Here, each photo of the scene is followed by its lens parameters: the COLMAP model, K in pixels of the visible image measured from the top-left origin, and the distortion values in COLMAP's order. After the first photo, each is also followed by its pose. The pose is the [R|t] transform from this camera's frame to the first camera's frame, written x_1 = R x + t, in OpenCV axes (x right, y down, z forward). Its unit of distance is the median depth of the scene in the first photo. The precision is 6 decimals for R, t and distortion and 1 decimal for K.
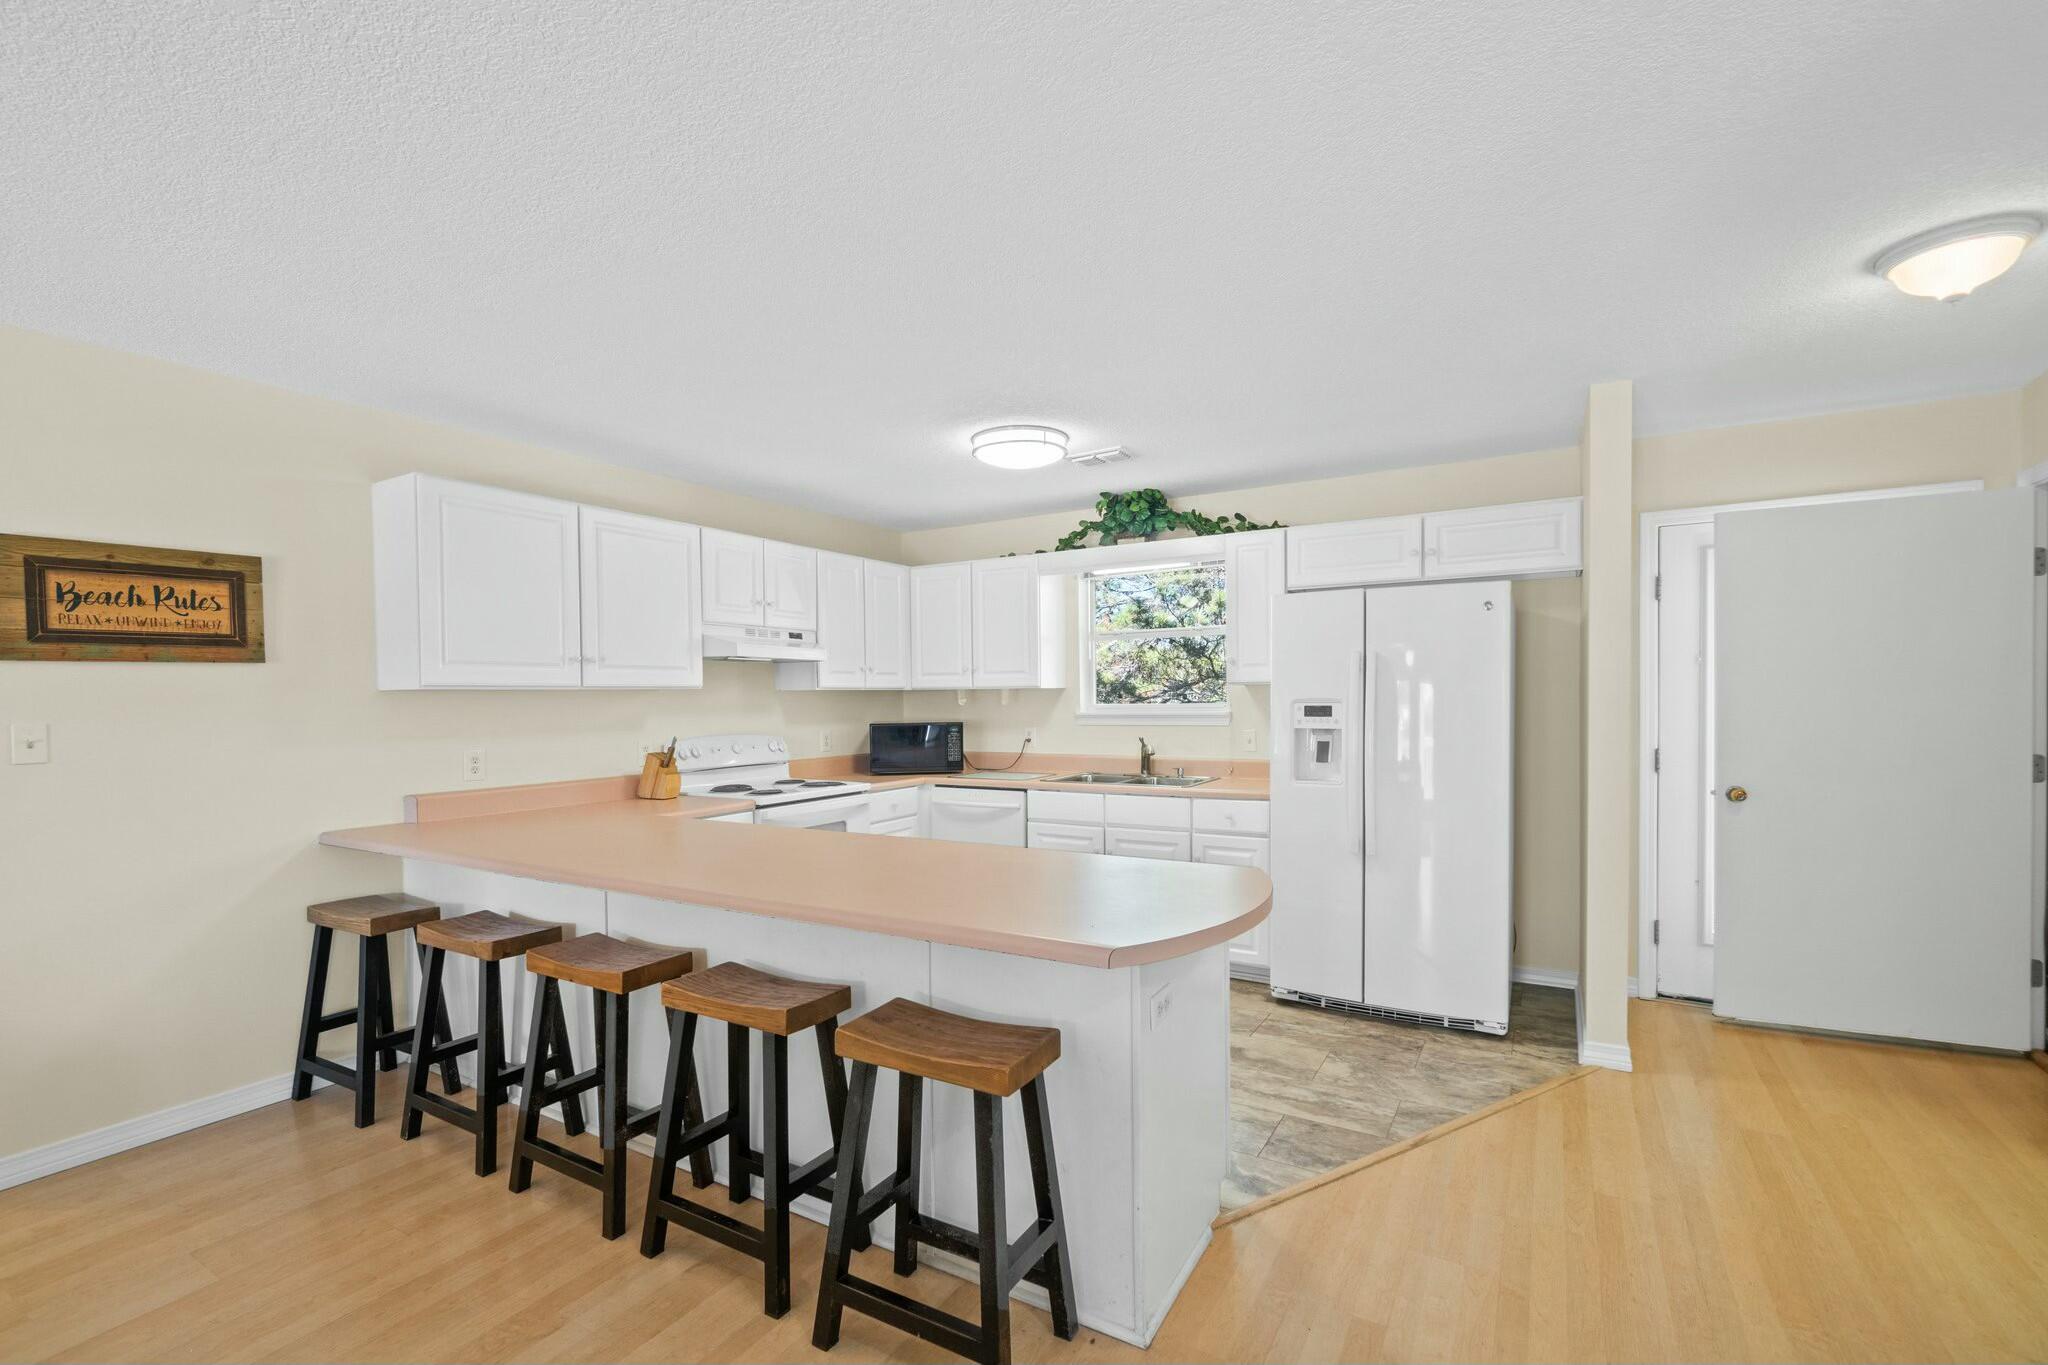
lens RADIAL K [[915.7, 0, 1015.4], [0, 915.7, 715.8], [0, 0, 1]] dist [0.000441, 0.000394]
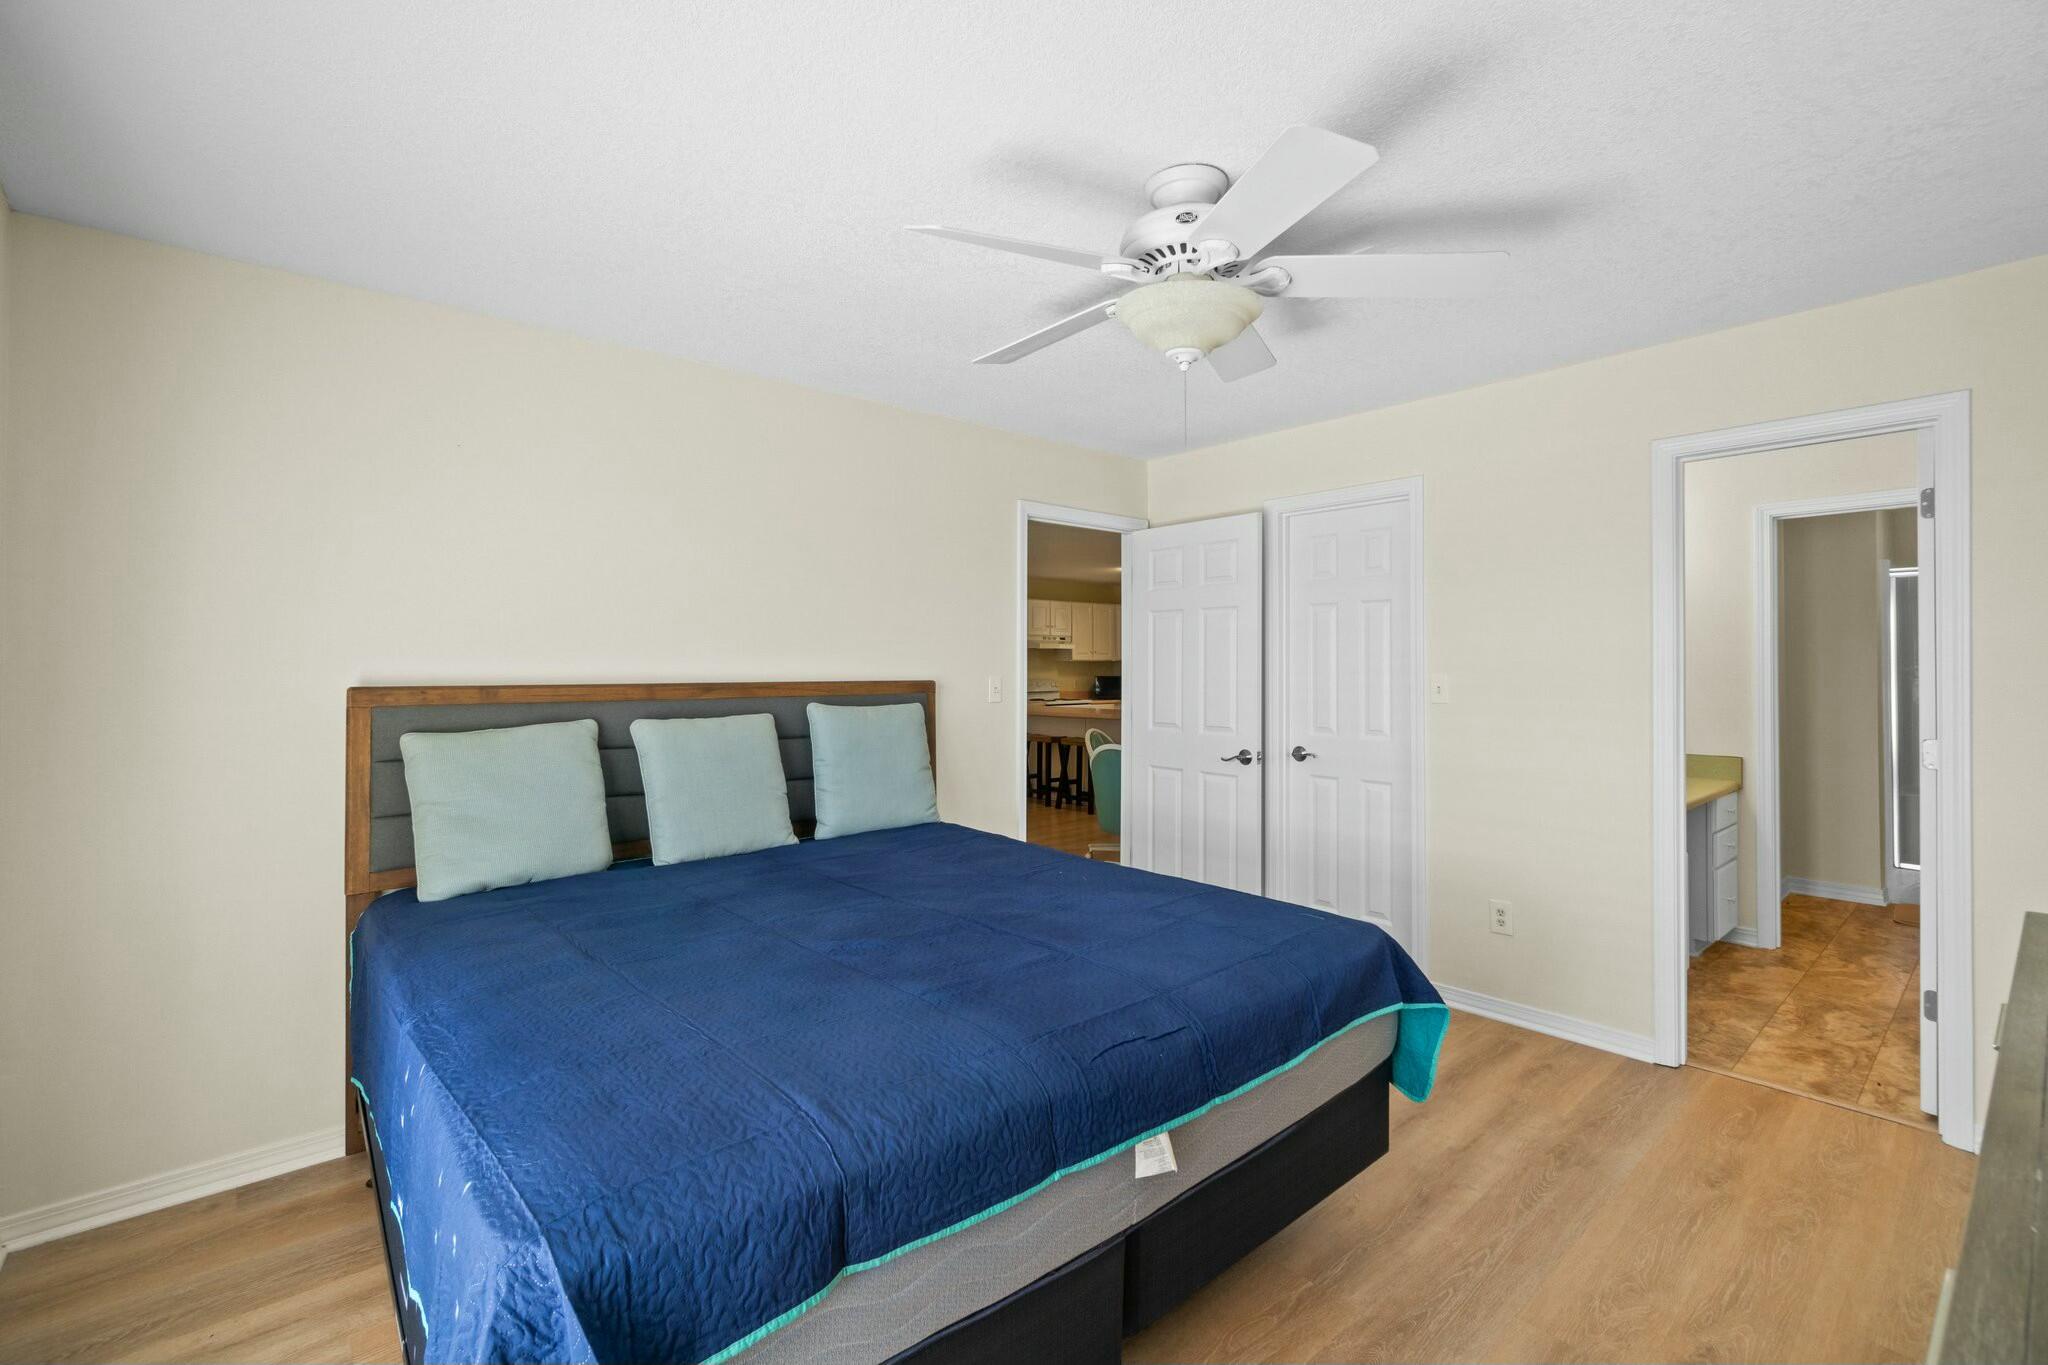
lens RADIAL K [[880.6, 0, 1021.2], [0, 880.6, 668.2], [0, 0, 1]] dist [-0.004241, -0.000245]
pose [[0.945954, 0.010008, -0.324145, 0.469240], [-0.016697, 0.999701, -0.017859, 0.038393], [0.323870, 0.022306, 0.945839, -1.413654]]
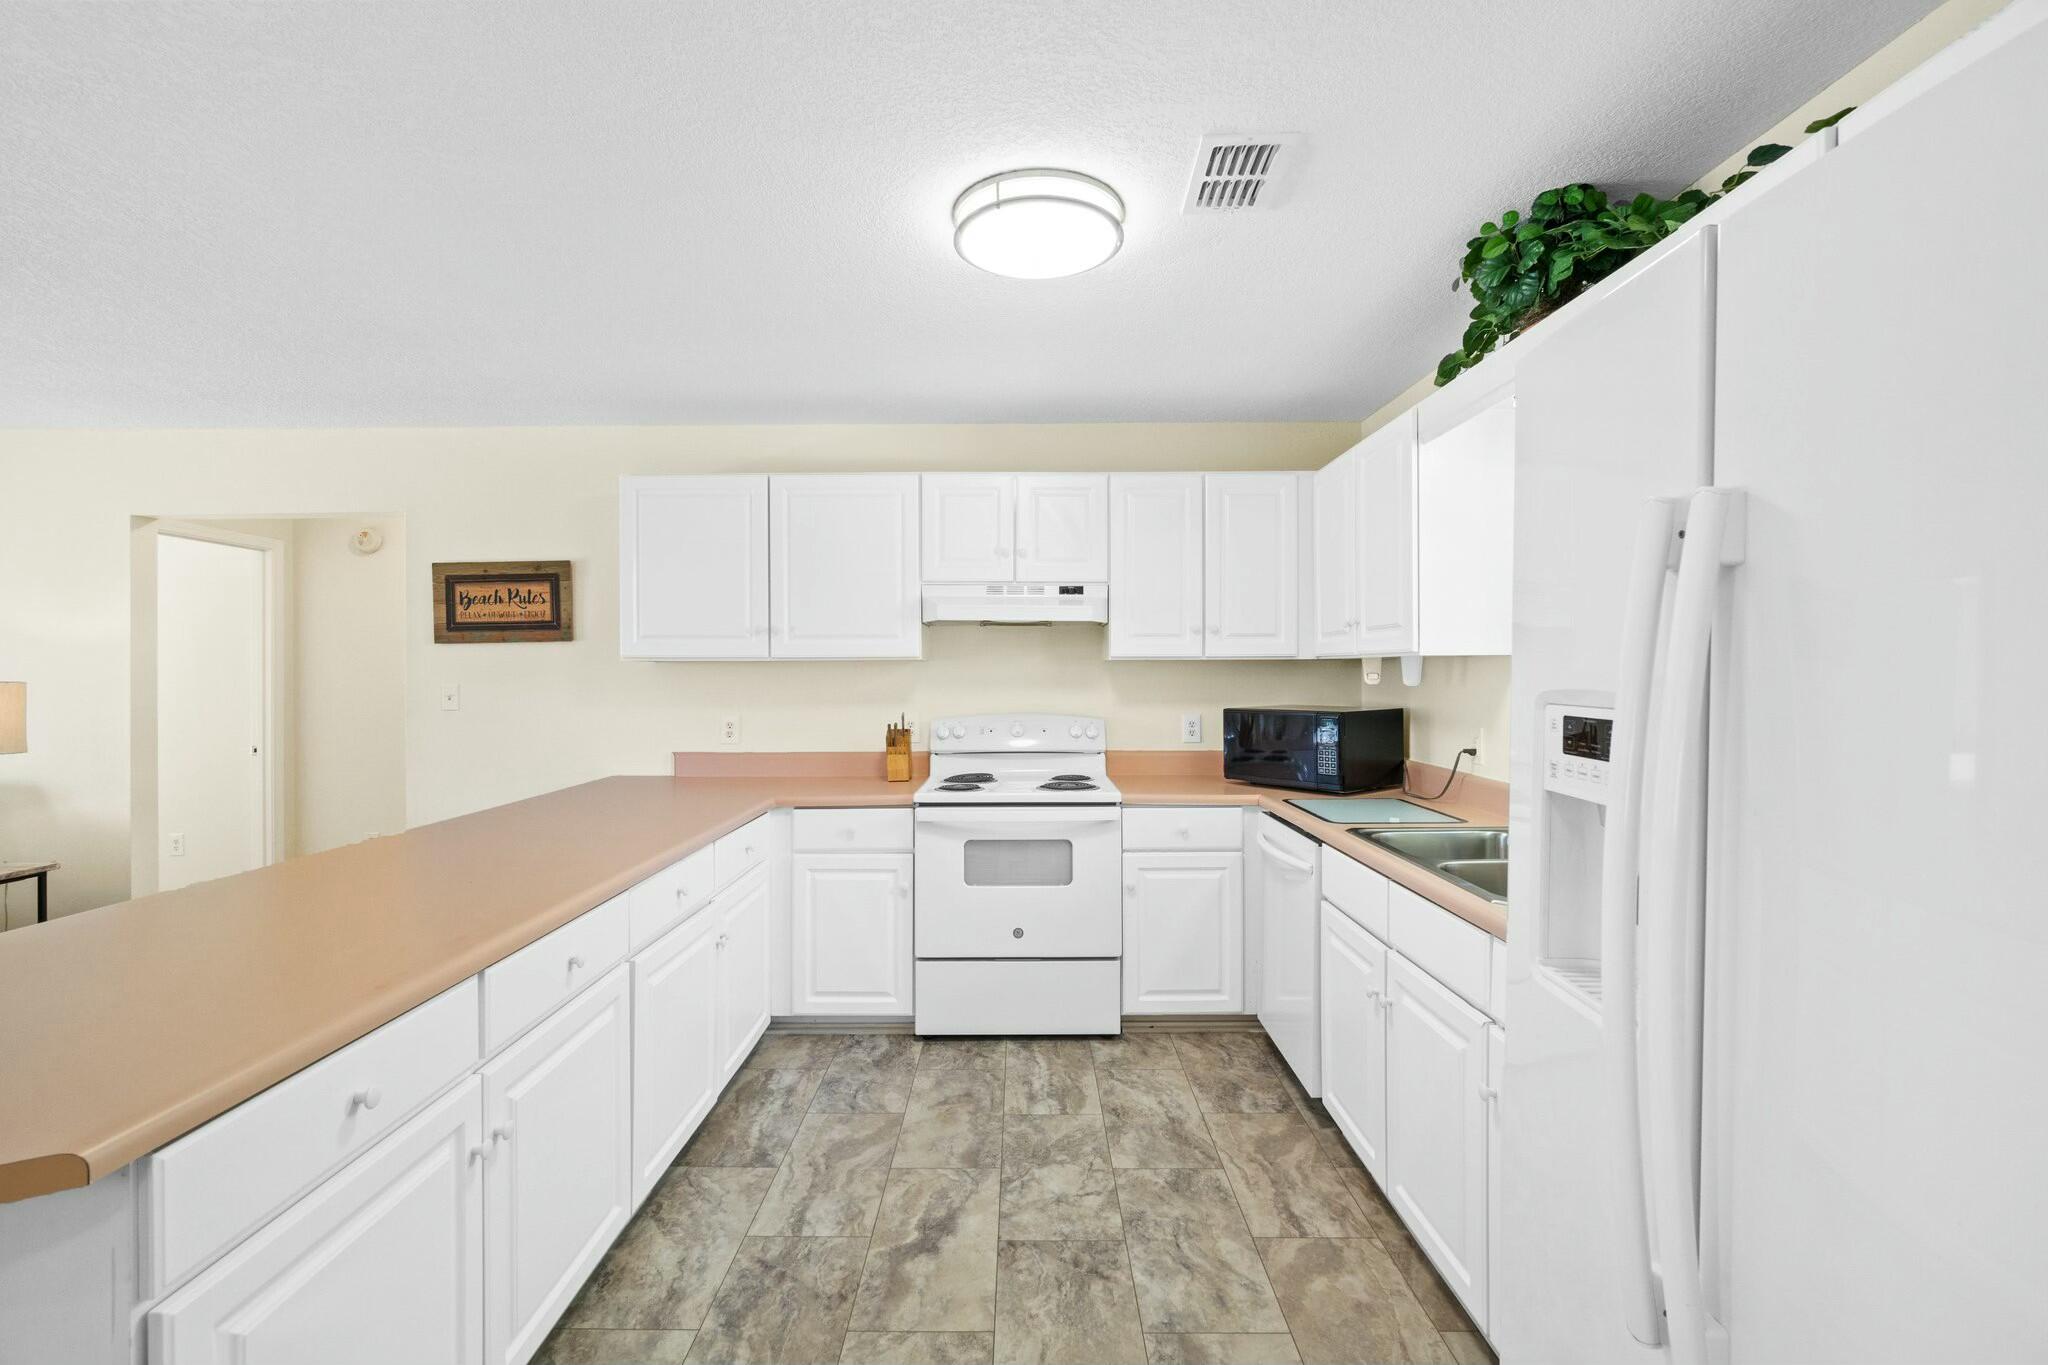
lens RADIAL K [[880.6, 0, 1021.2], [0, 880.6, 668.2], [0, 0, 1]] dist [-0.004241, -0.000245]
pose [[0.508785, 0.004620, -0.860881, 0.422157], [-0.021599, 0.999739, -0.007400, -0.016859], [0.860623, 0.022360, 0.508752, 0.653497]]
